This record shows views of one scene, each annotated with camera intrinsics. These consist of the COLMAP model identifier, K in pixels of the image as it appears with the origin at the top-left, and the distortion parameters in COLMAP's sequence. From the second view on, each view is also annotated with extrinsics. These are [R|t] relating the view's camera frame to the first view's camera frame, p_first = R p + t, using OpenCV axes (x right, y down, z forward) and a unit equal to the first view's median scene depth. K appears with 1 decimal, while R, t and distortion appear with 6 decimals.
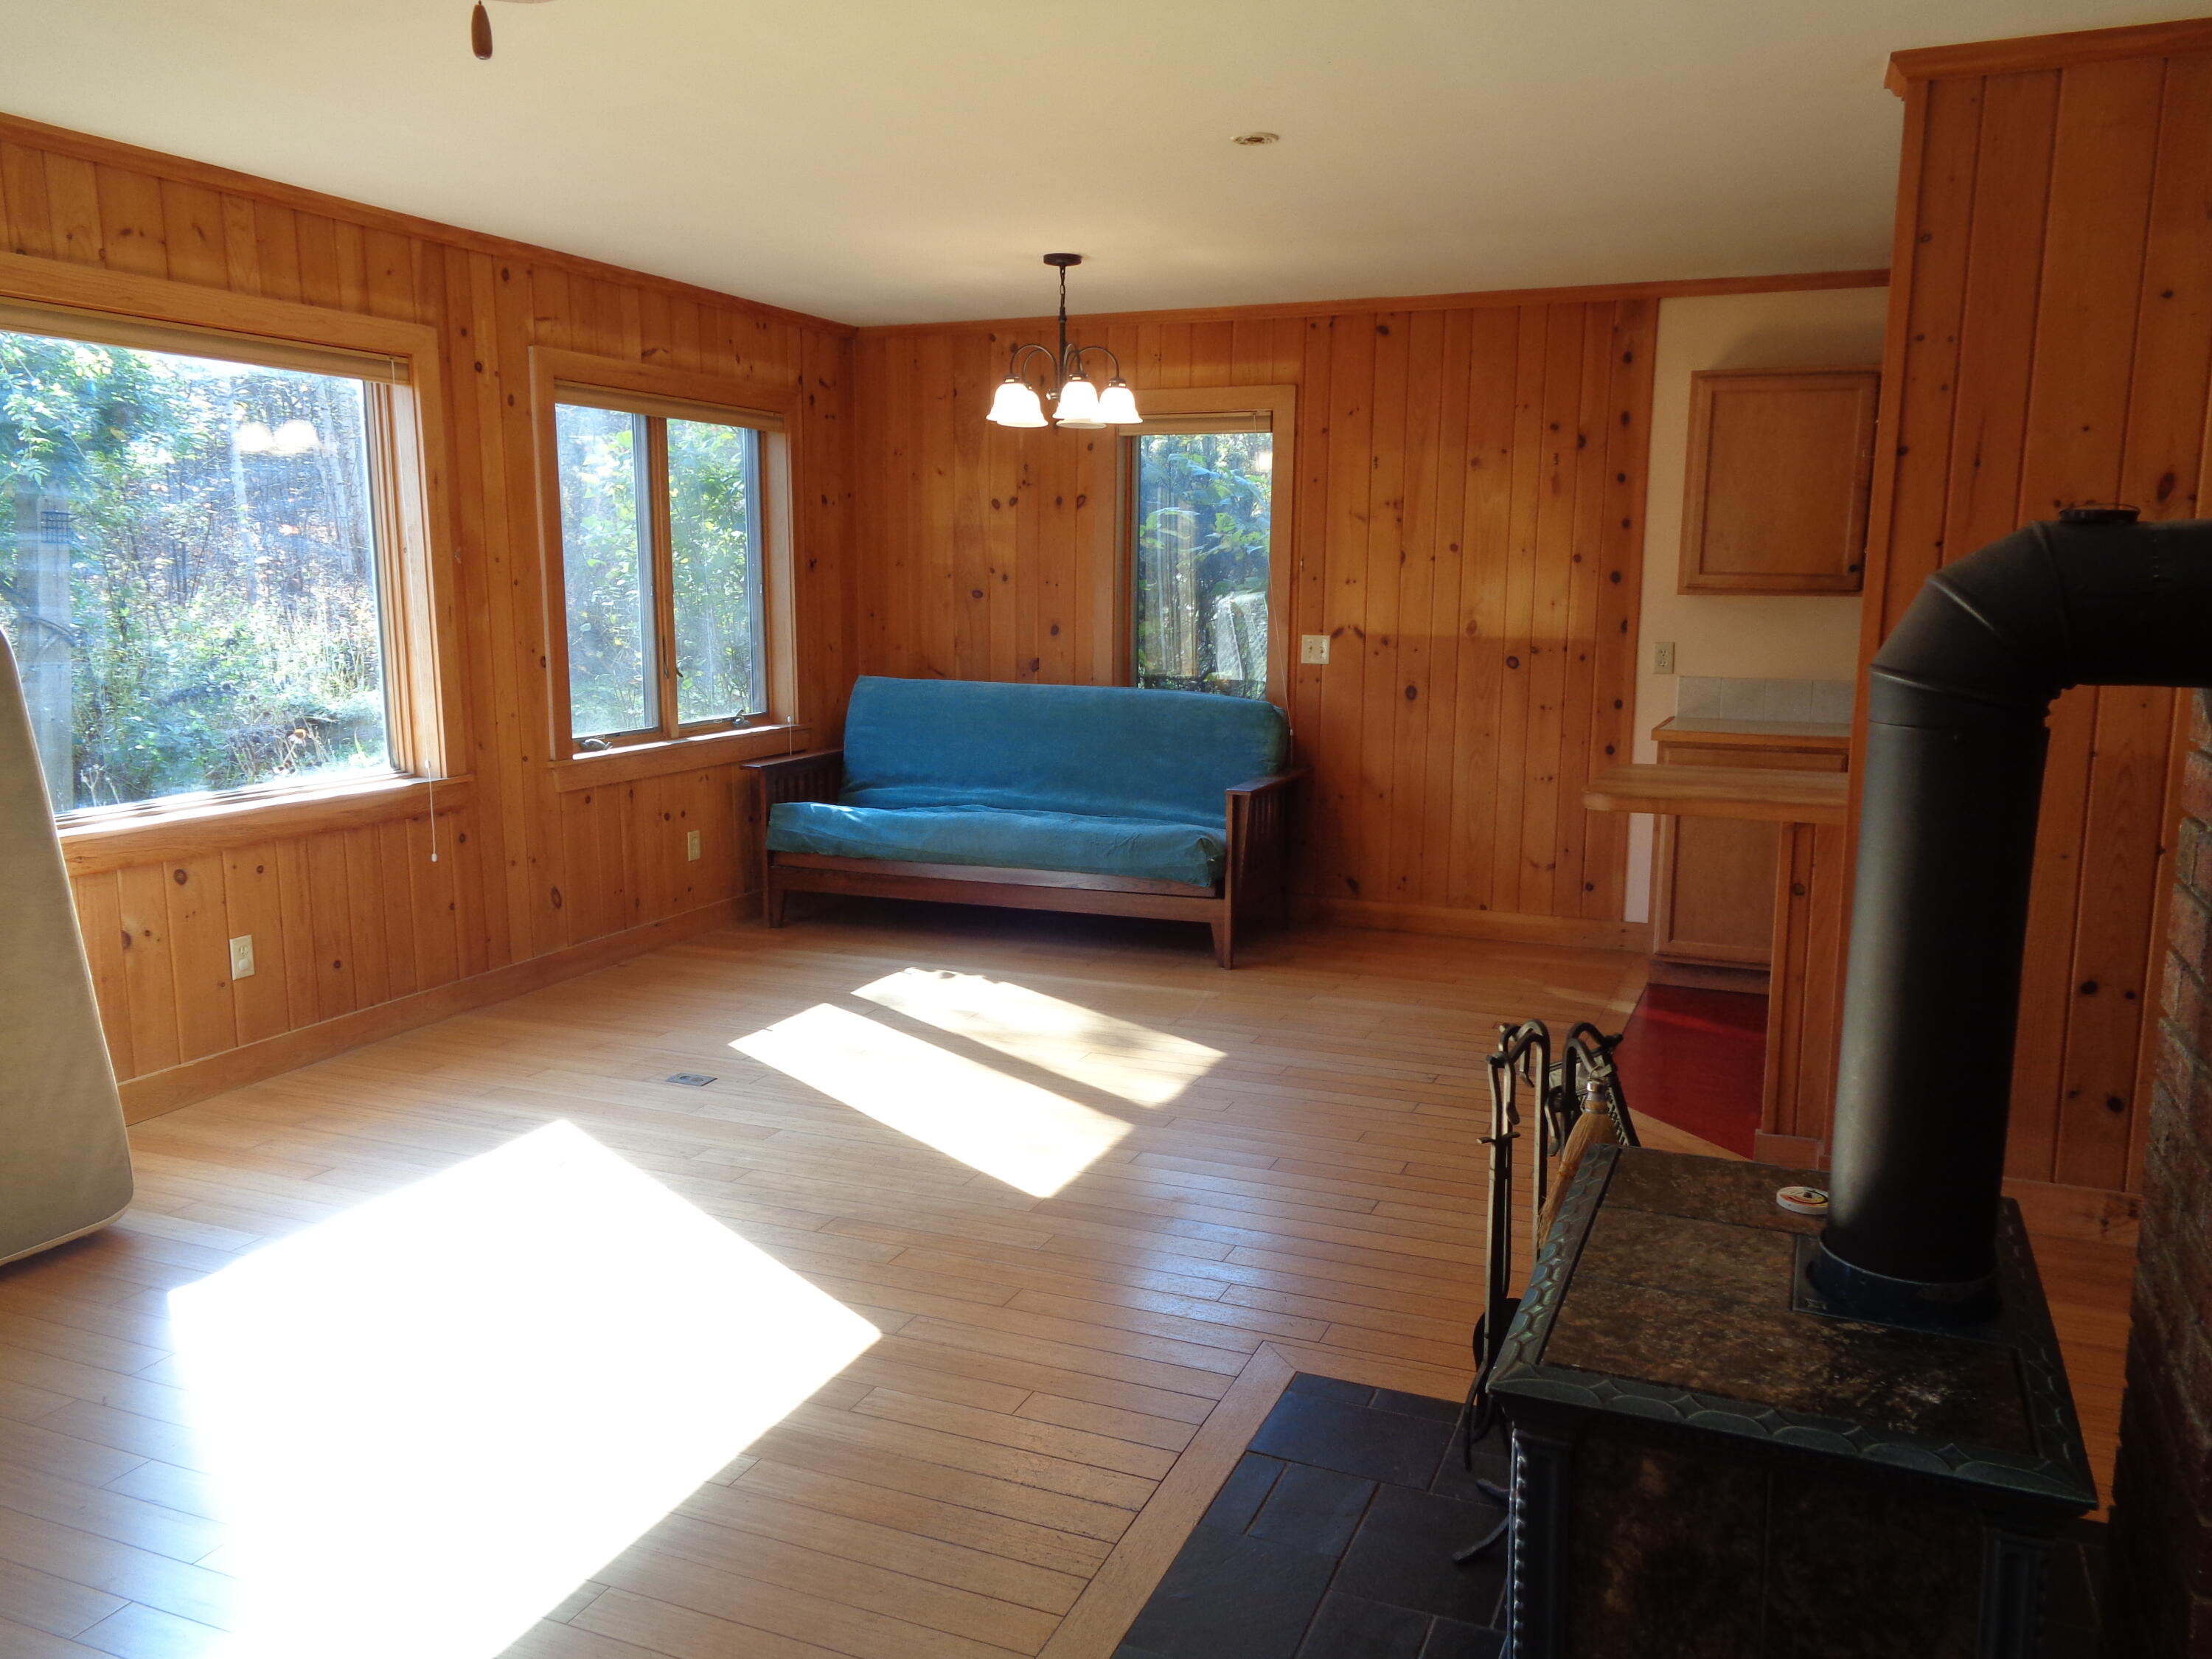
lens RADIAL K [[1694.9, 0, 1103.6], [0, 1694.9, 796.5], [0, 0, 1]] dist [0.010139, 0.003862]
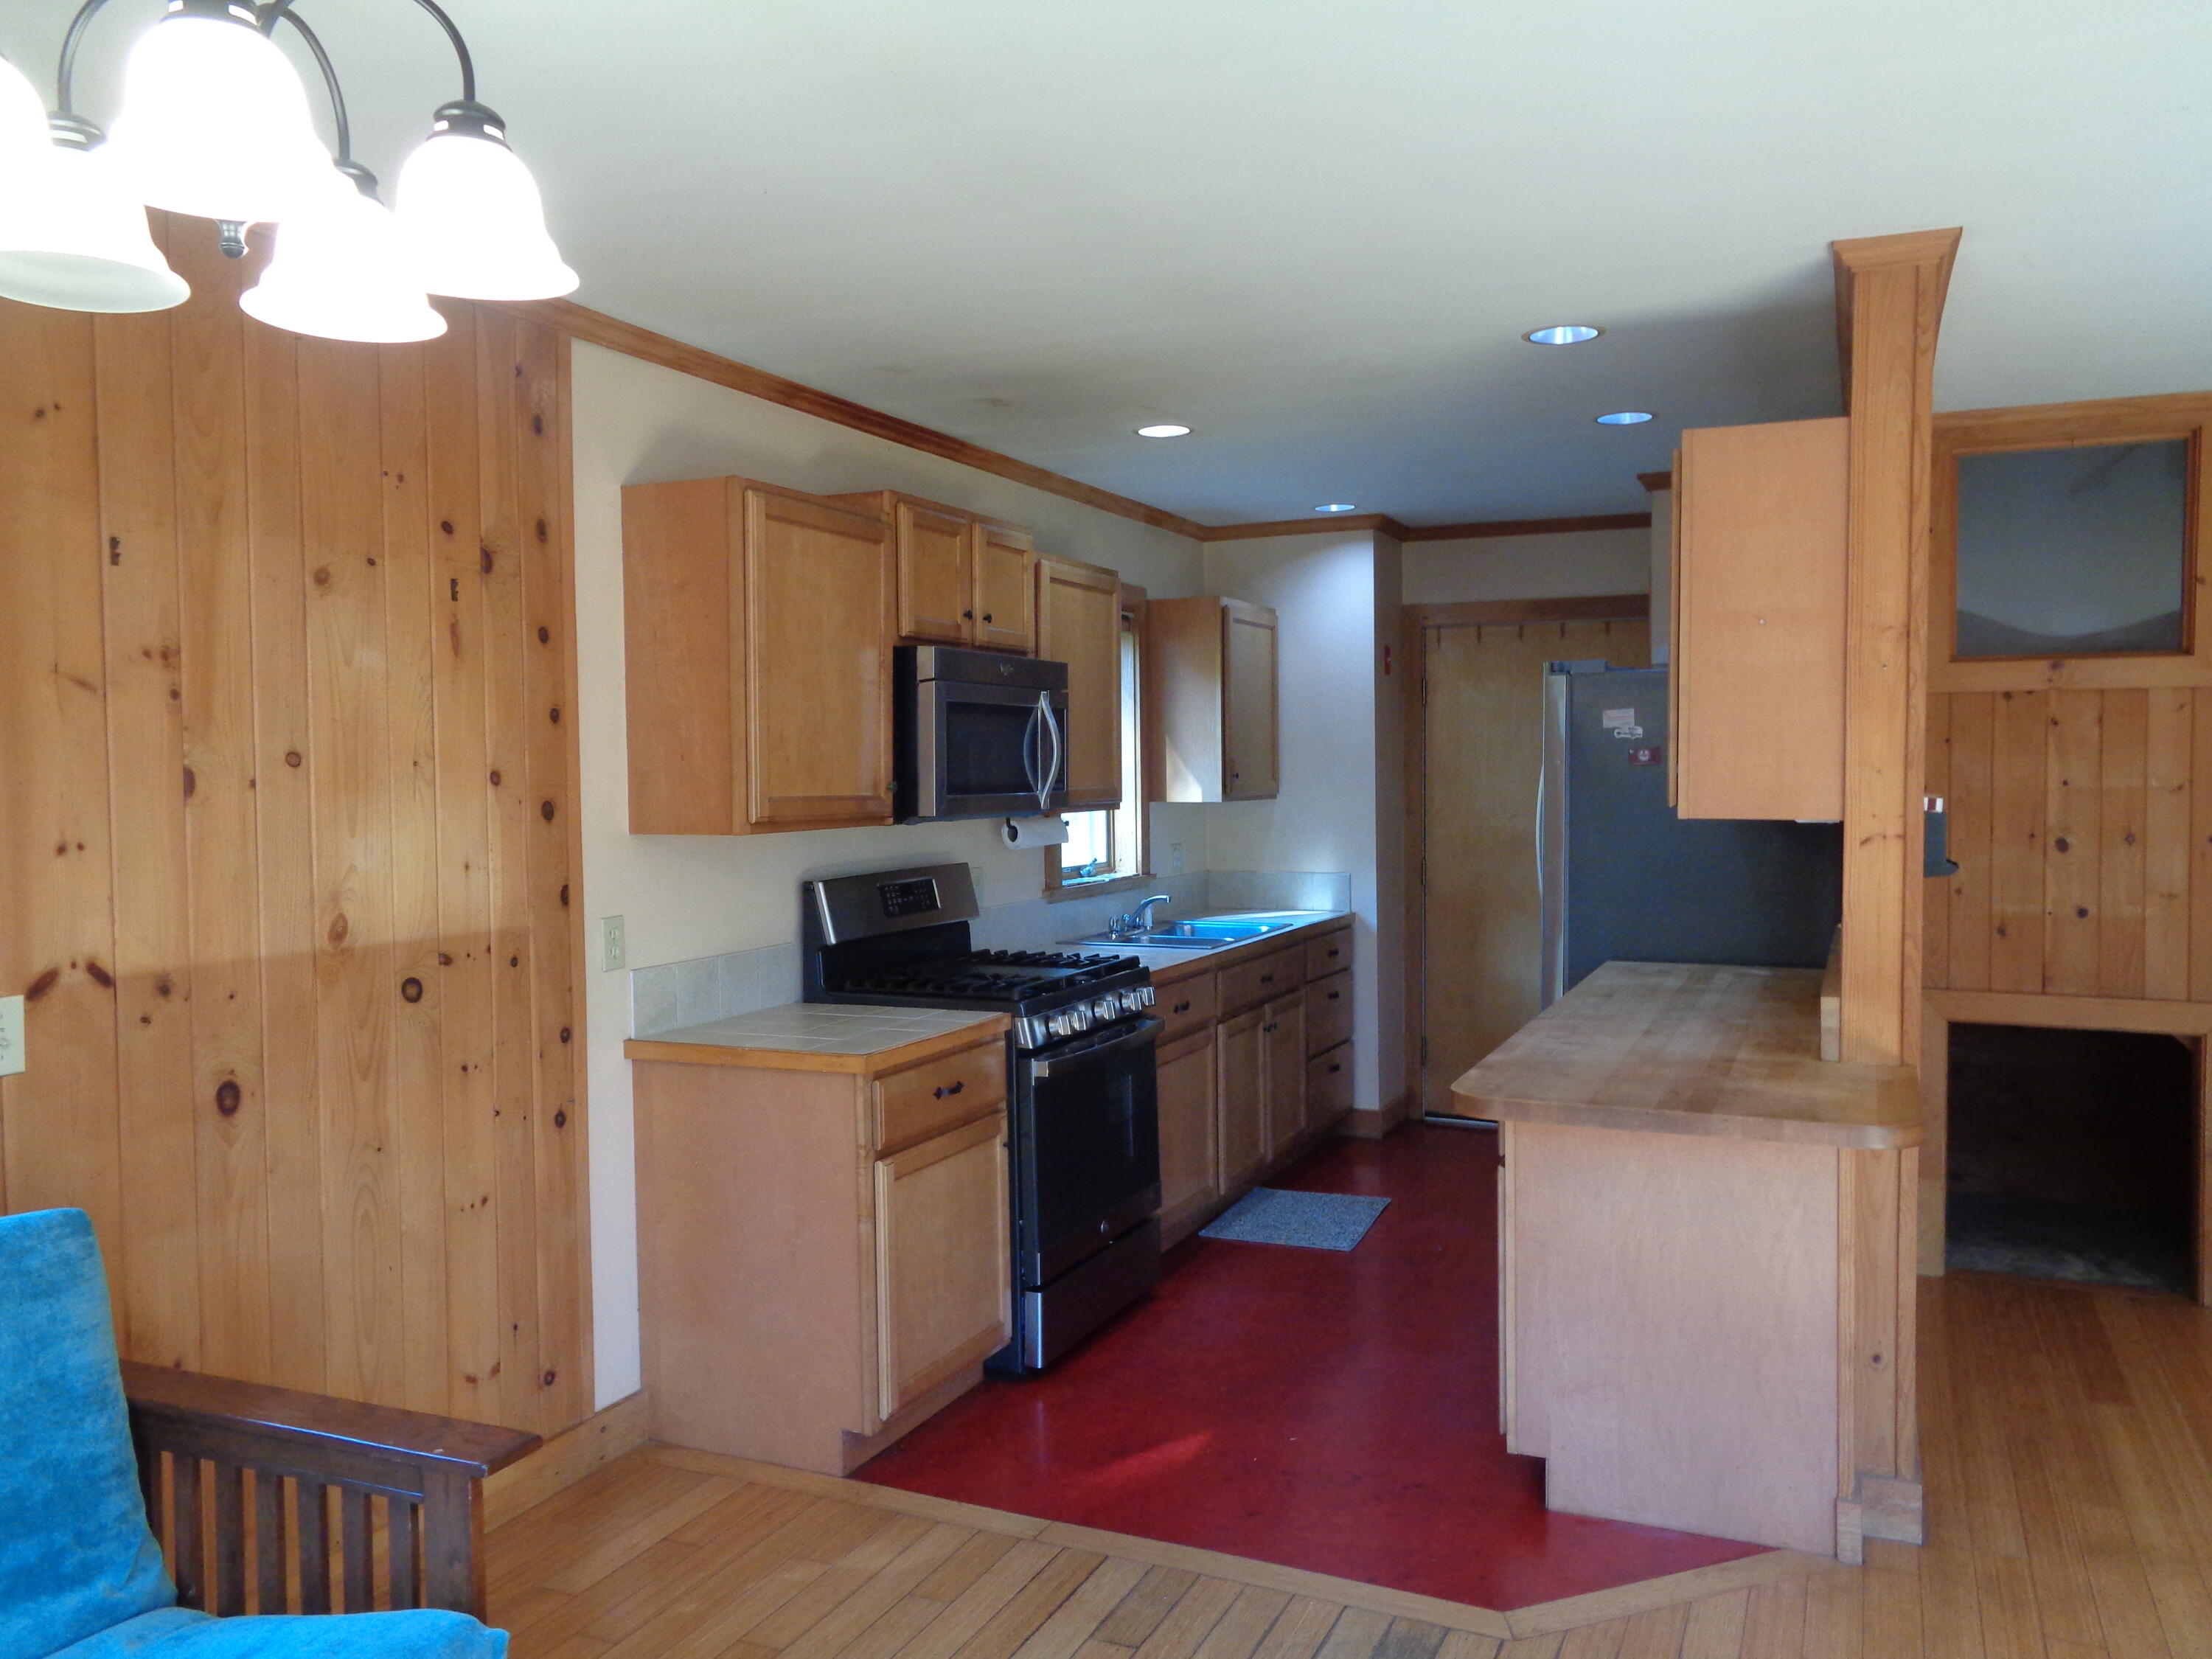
lens RADIAL K [[1694.9, 0, 1121.8], [0, 1694.9, 823.7], [0, 0, 1]] dist [0.010139, 0.003862]
pose [[0.019771, -0.047005, 0.998699, -0.274096], [0.137865, 0.989480, 0.043842, -0.135264], [-0.990254, 0.136819, 0.026043, 0.875317]]
